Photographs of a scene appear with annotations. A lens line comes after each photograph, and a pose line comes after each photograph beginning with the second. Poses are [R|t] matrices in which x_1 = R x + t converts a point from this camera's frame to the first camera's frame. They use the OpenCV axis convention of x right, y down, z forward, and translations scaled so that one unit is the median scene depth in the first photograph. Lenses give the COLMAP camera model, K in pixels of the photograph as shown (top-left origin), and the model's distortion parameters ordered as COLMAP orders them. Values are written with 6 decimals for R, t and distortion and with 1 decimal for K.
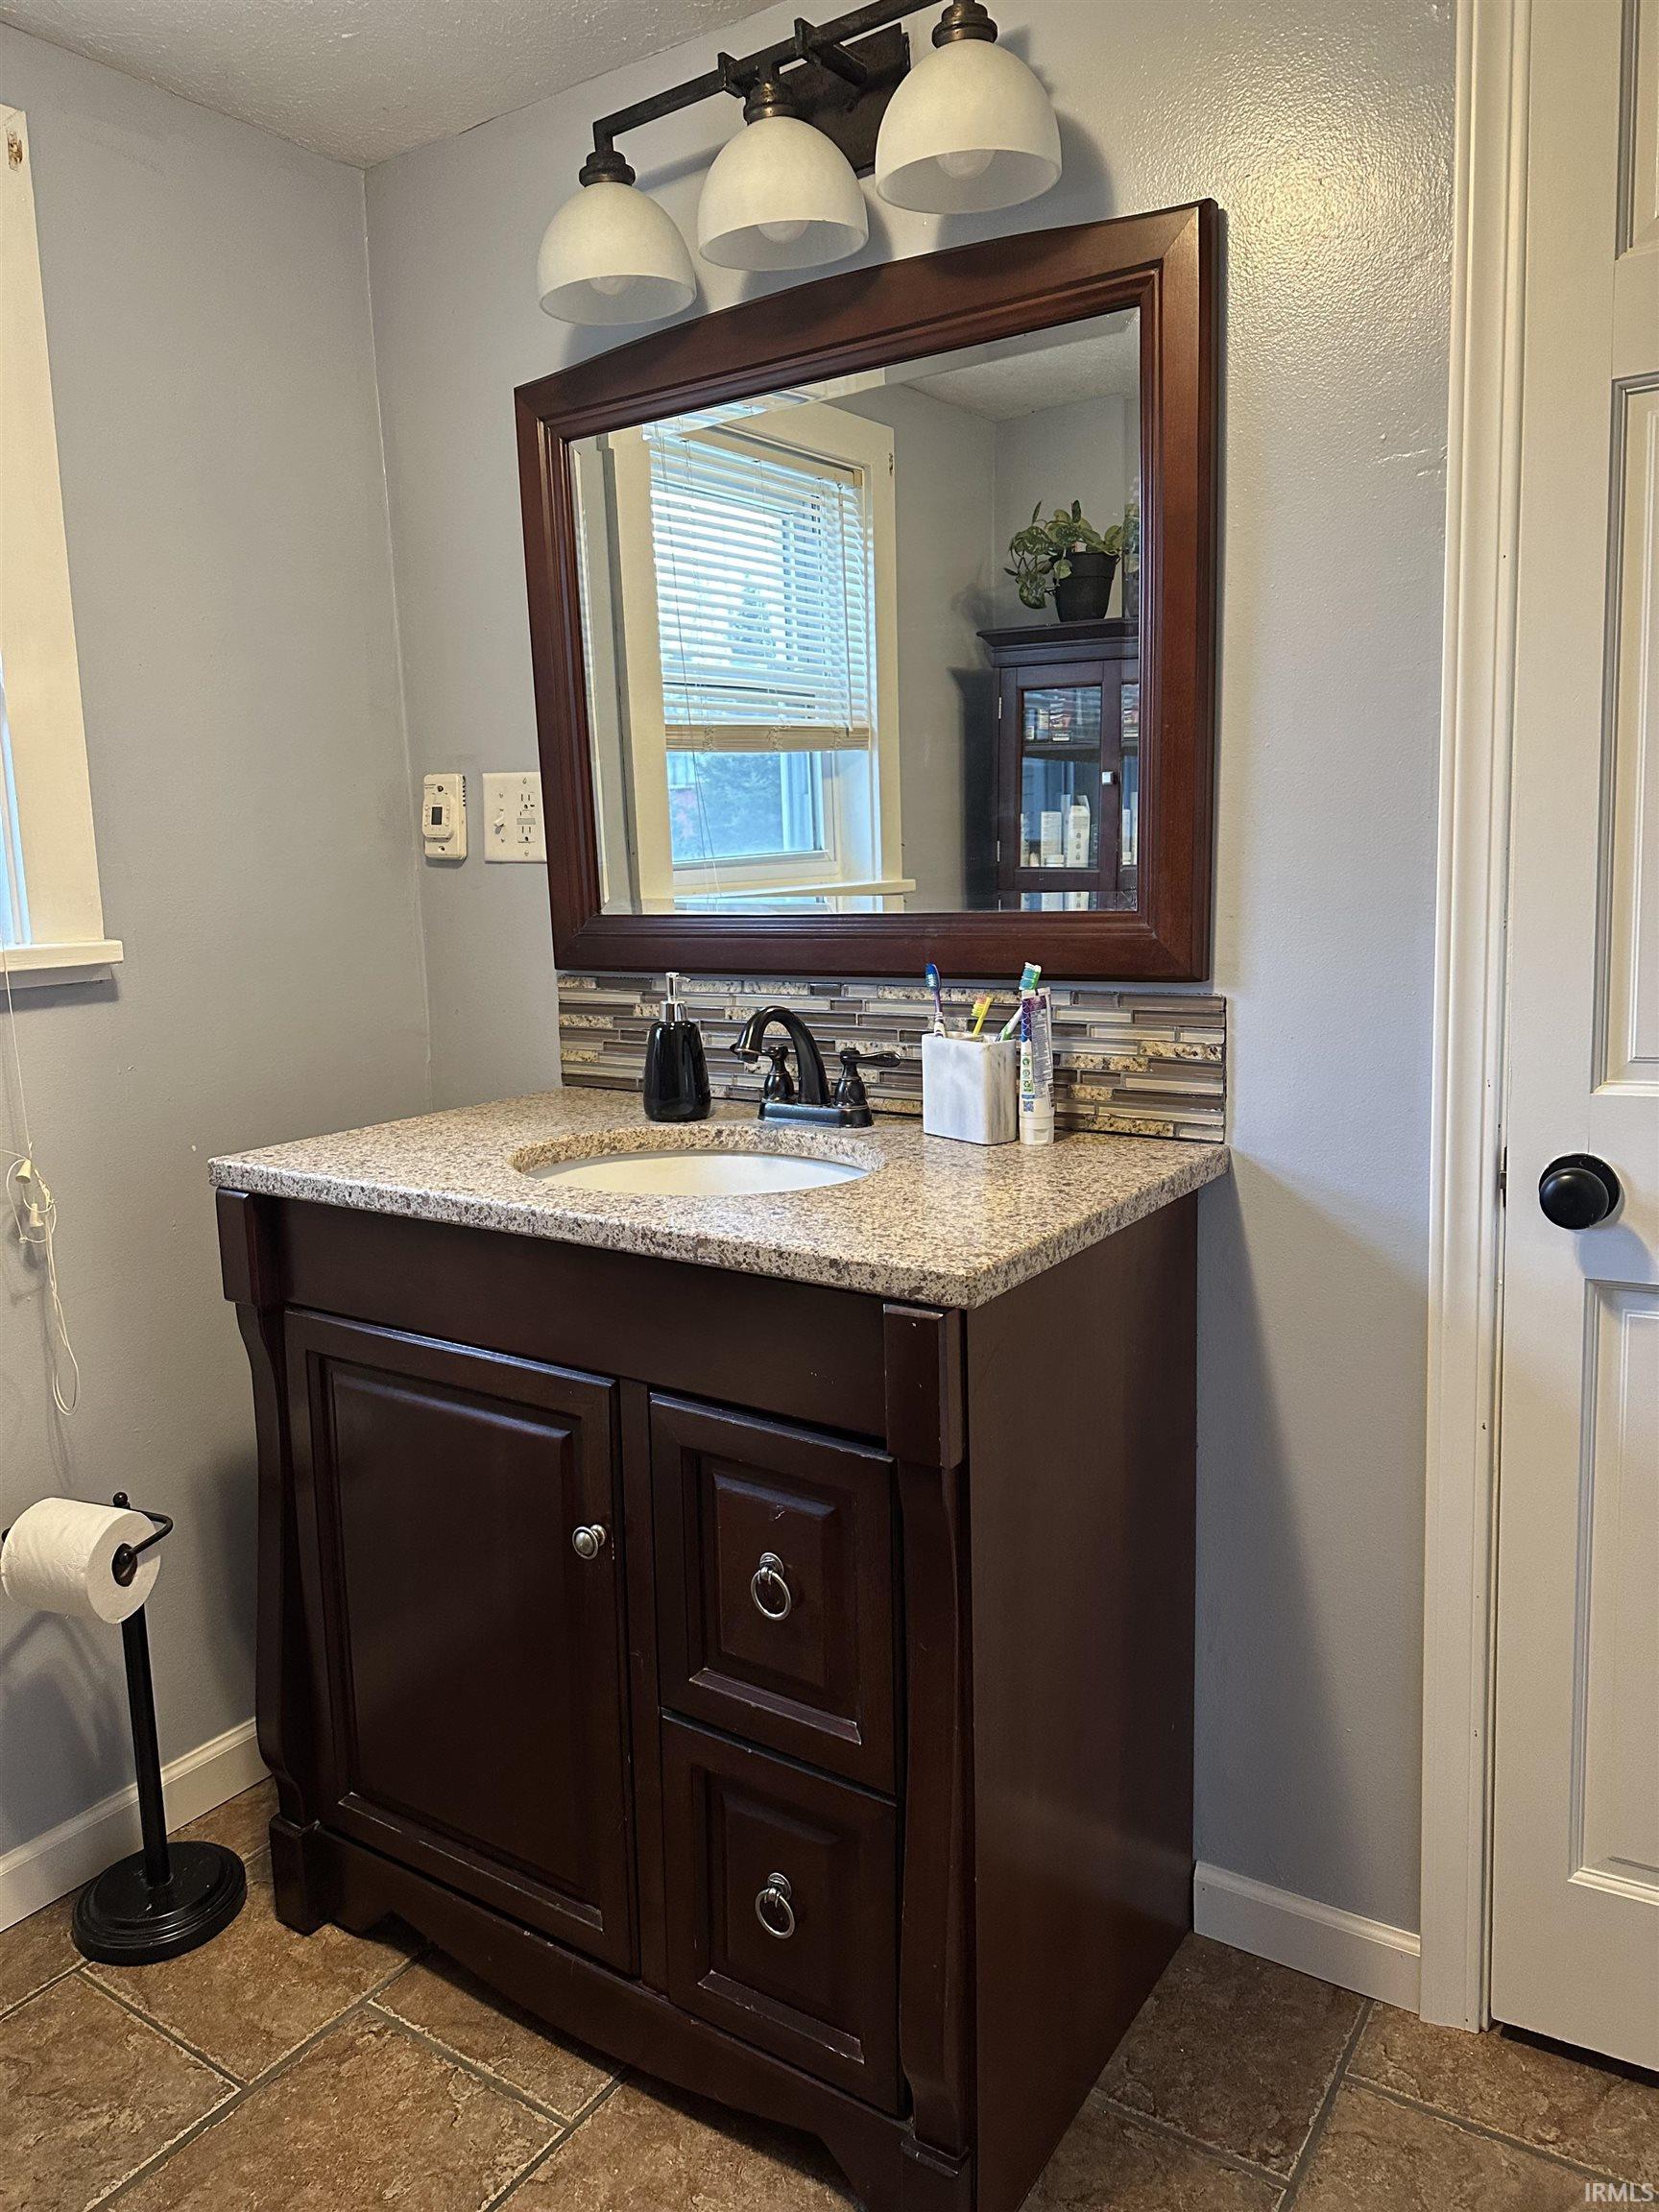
lens RADIAL K [[1530.0, 0, 829.5], [0, 1530.0, 1106.0], [0, 0, 1]] dist [0.029444, -0.034094]
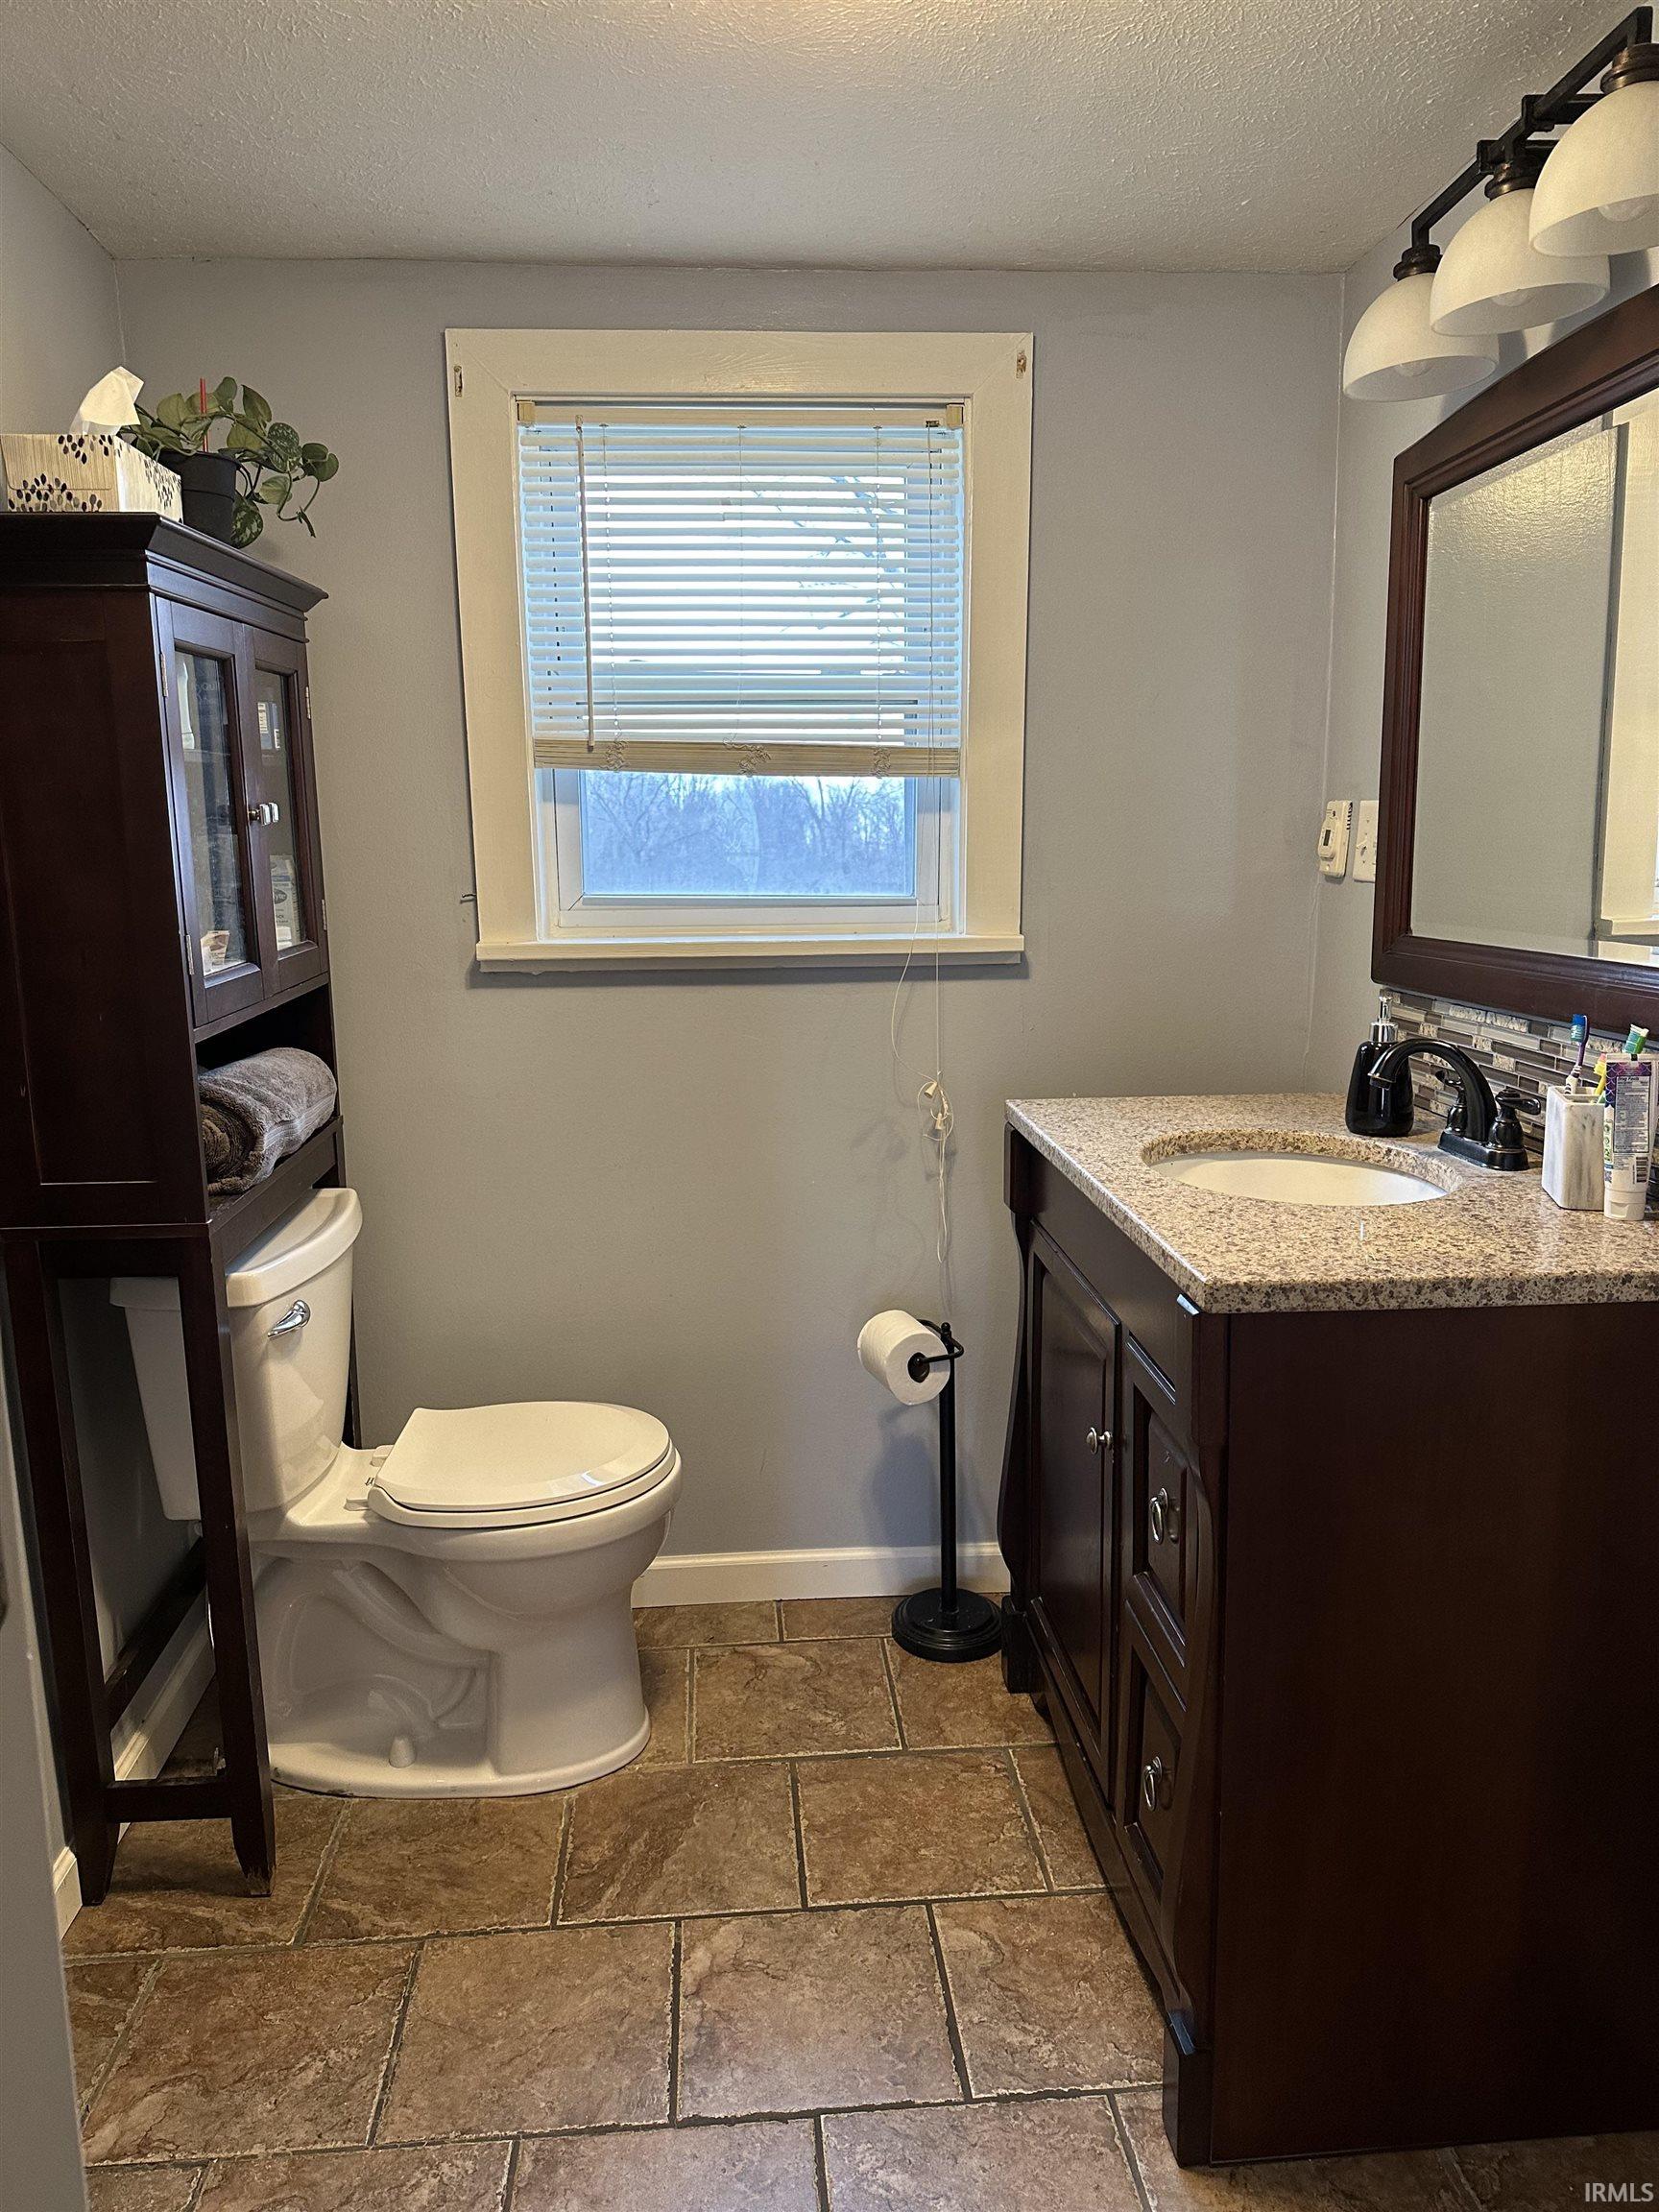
lens RADIAL K [[1531.3, 0, 829.5], [0, 1531.3, 1106.0], [0, 0, 1]] dist [0.057365, -0.110804]
pose [[0.613032, 0.152639, -0.775173, 0.541924], [-0.133131, 0.987087, 0.089082, -0.060119], [0.778761, 0.048590, 0.625436, 0.025513]]
